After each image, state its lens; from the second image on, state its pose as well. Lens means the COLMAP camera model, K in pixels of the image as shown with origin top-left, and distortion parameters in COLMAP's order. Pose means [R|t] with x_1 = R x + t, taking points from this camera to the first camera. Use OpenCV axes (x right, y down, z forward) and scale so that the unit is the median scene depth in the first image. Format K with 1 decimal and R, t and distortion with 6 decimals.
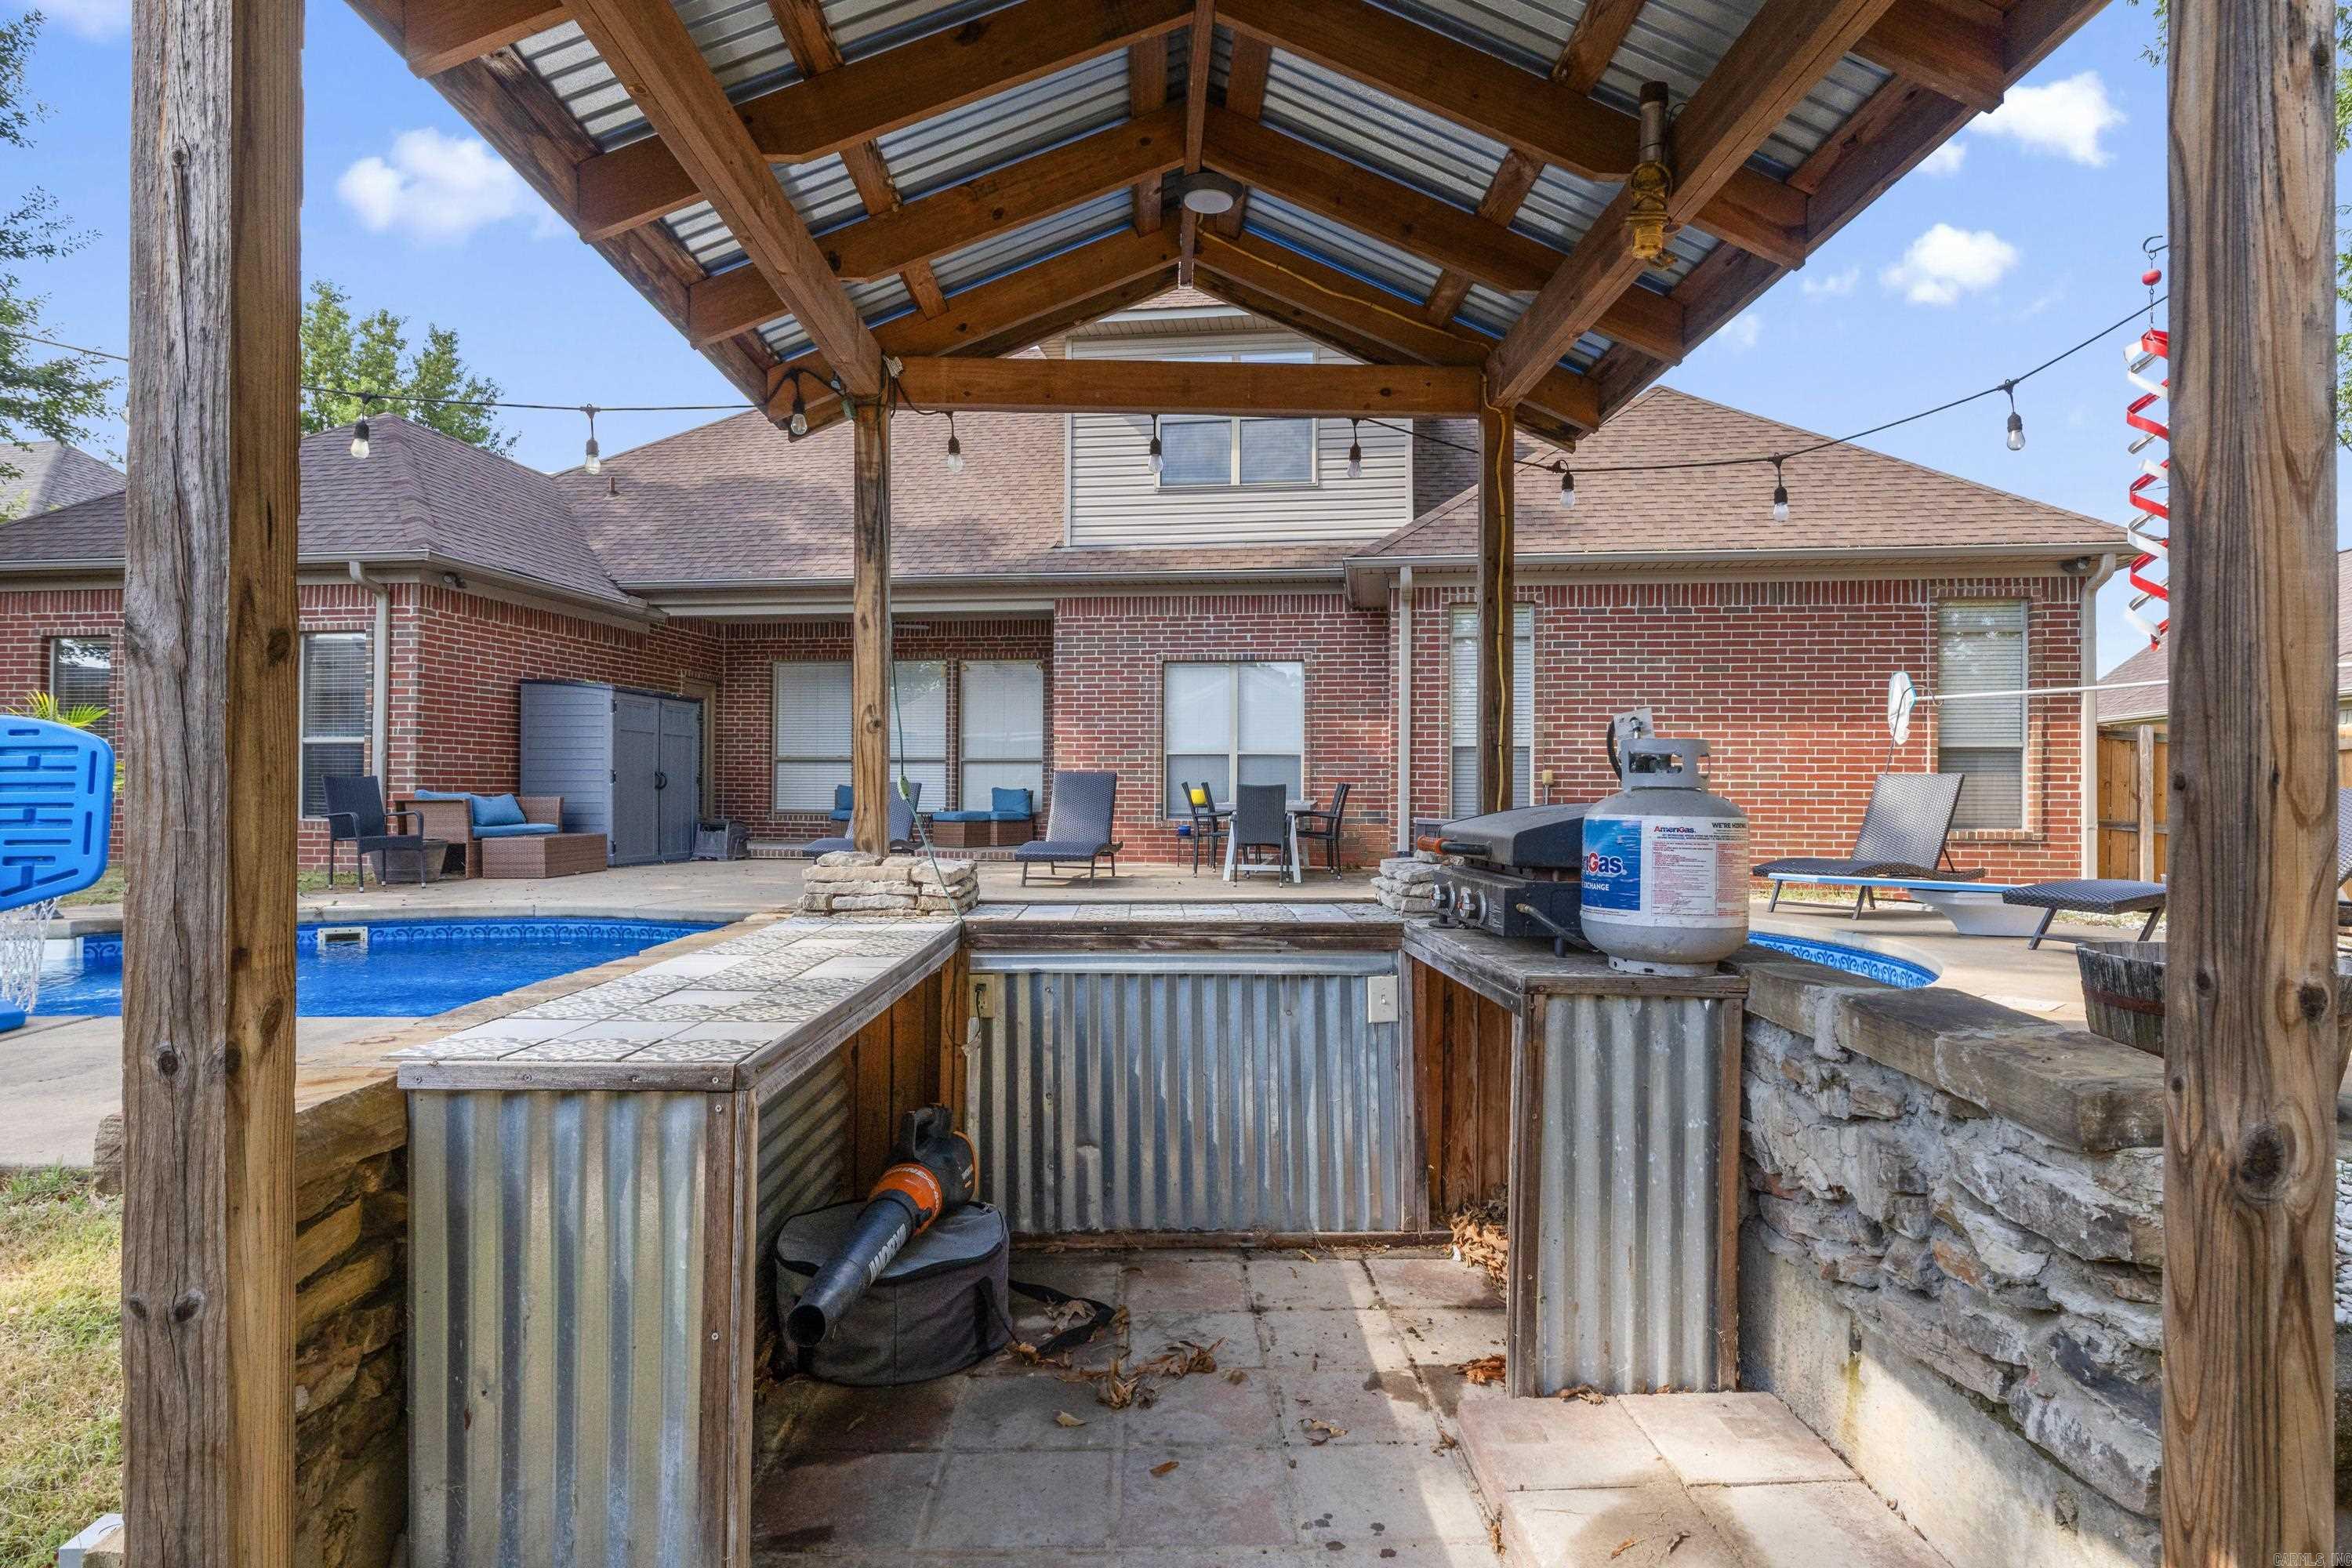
lens RADIAL K [[1218.2, 0, 1176.0], [0, 1218.2, 784.0], [0, 0, 1]] dist [-0.001805, -0.000407]
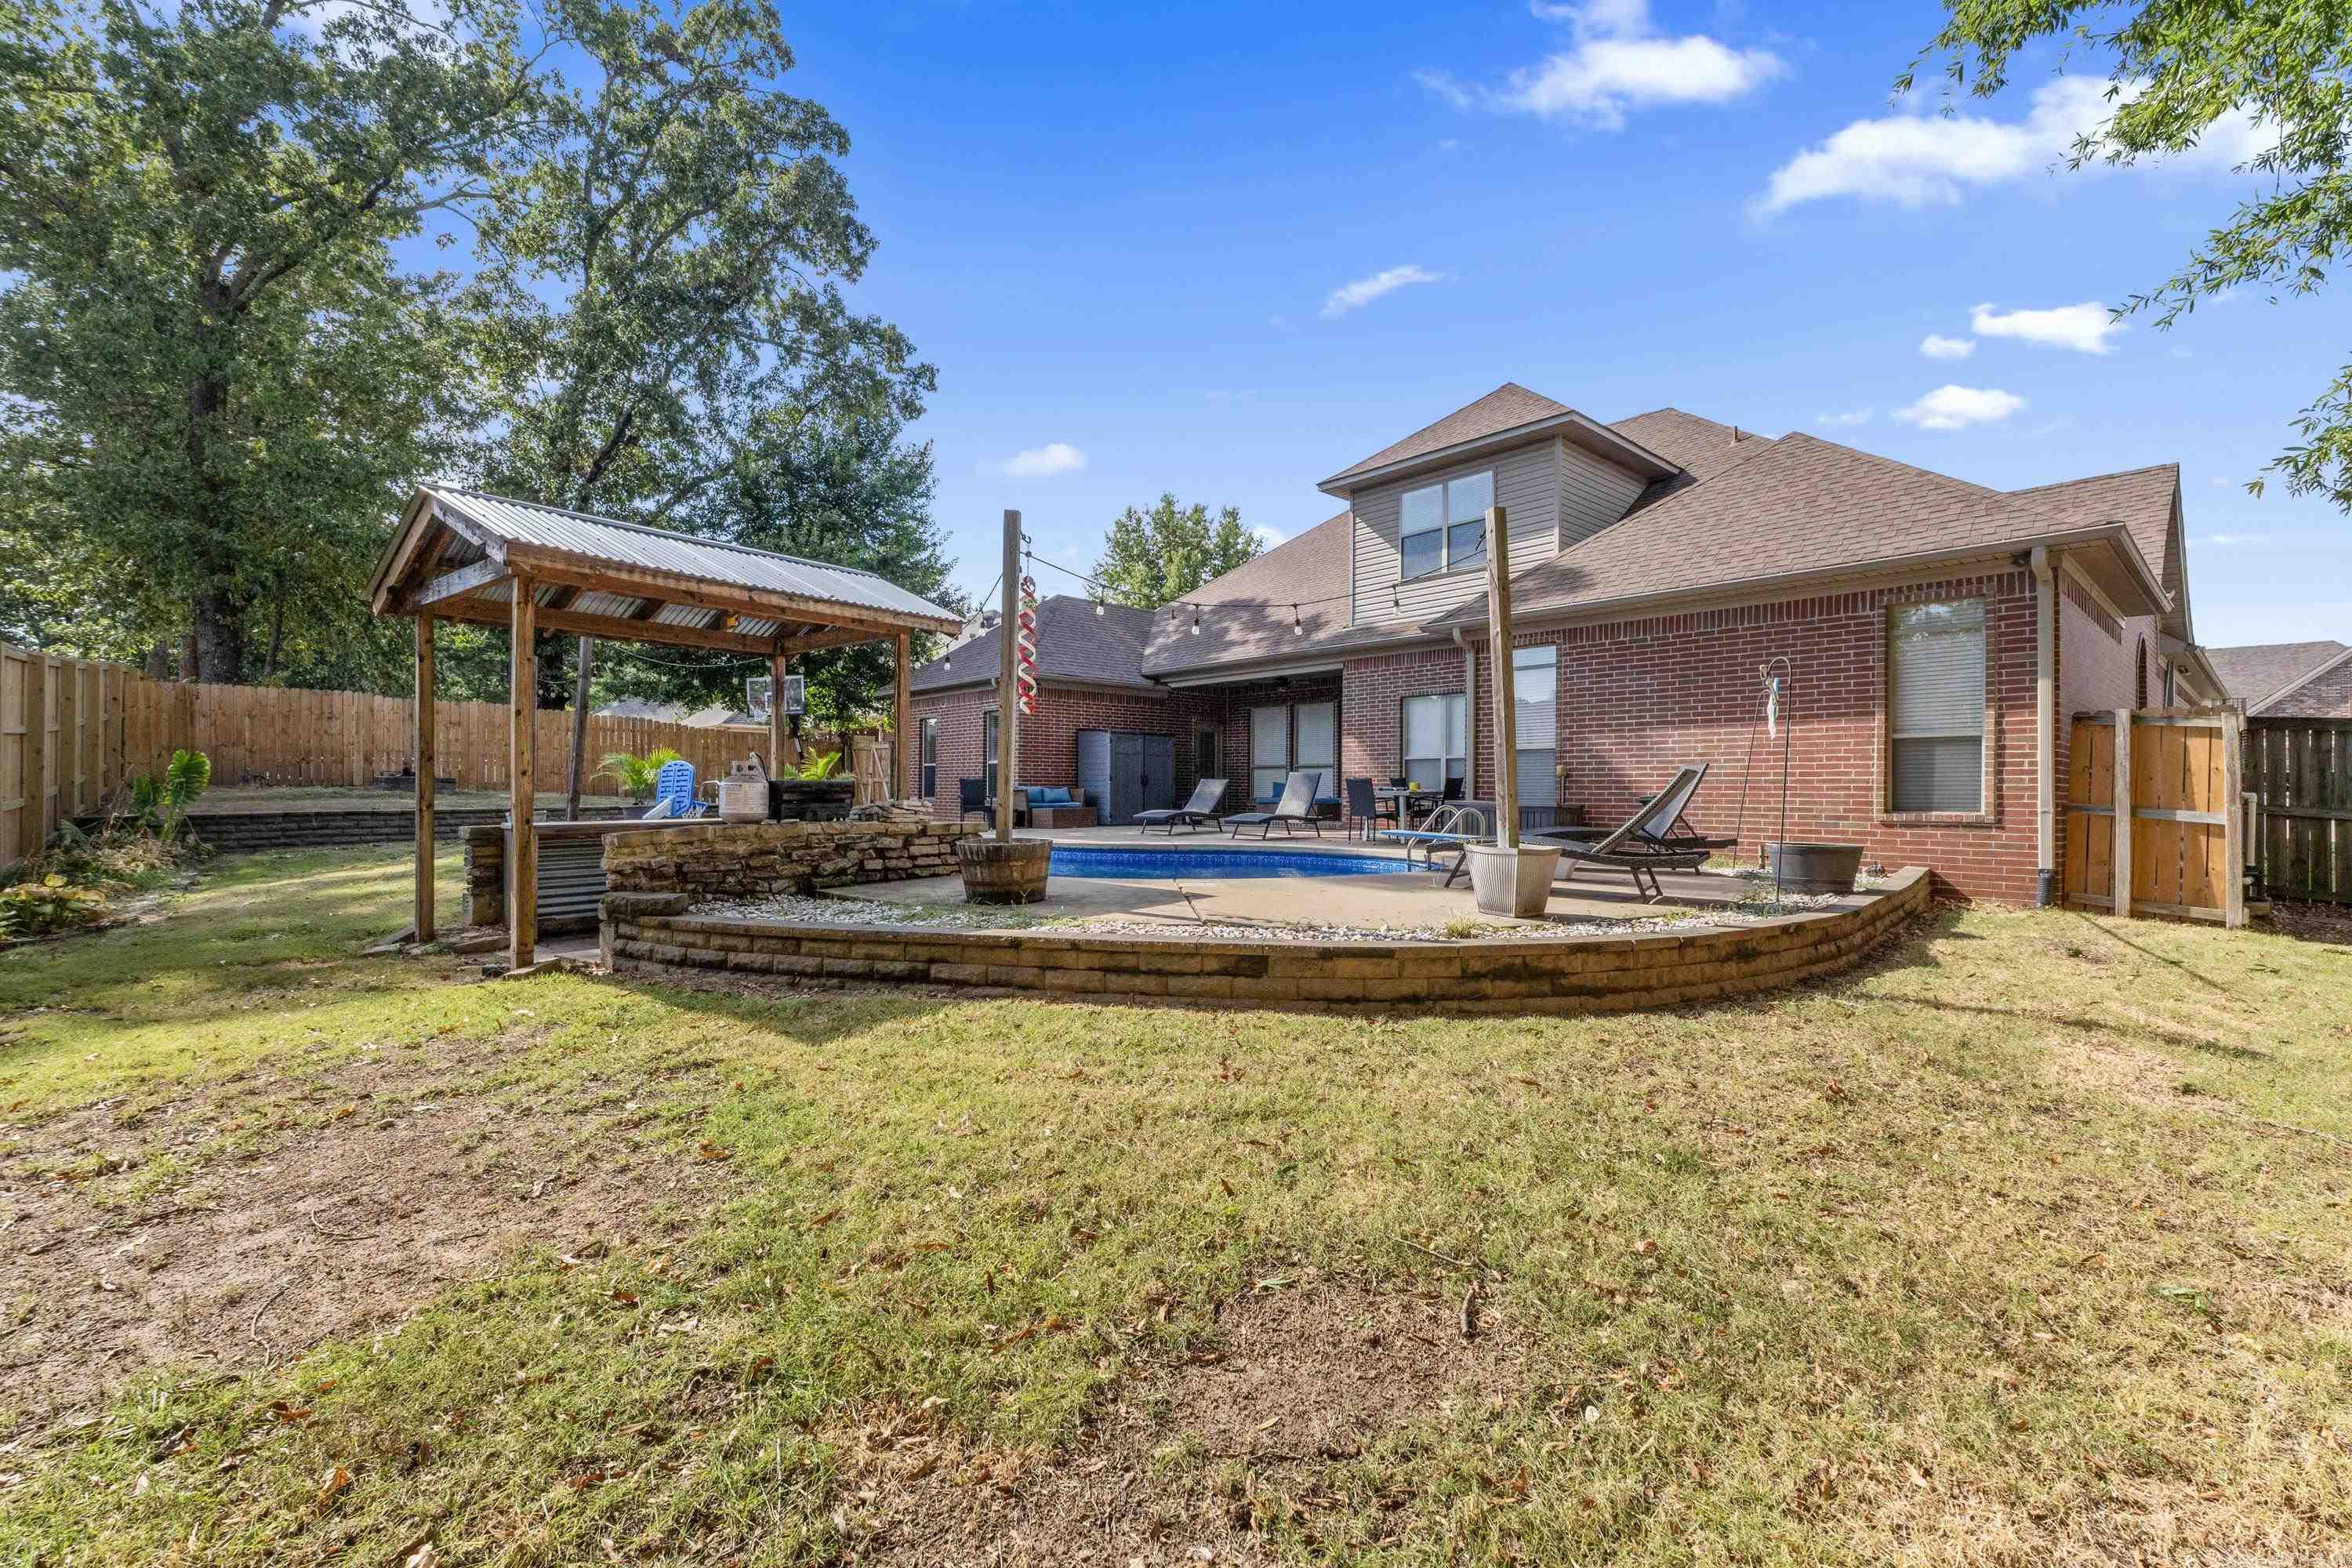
lens RADIAL K [[993.7, 0, 1235.1], [0, 993.7, 784.1], [0, 0, 1]] dist [0.001754, 0.000085]
pose [[0.771293, -0.007601, -0.636435, 0.624885], [0.007255, 0.999969, -0.003150, 0.008505], [0.636439, -0.002187, 0.771324, -0.074992]]
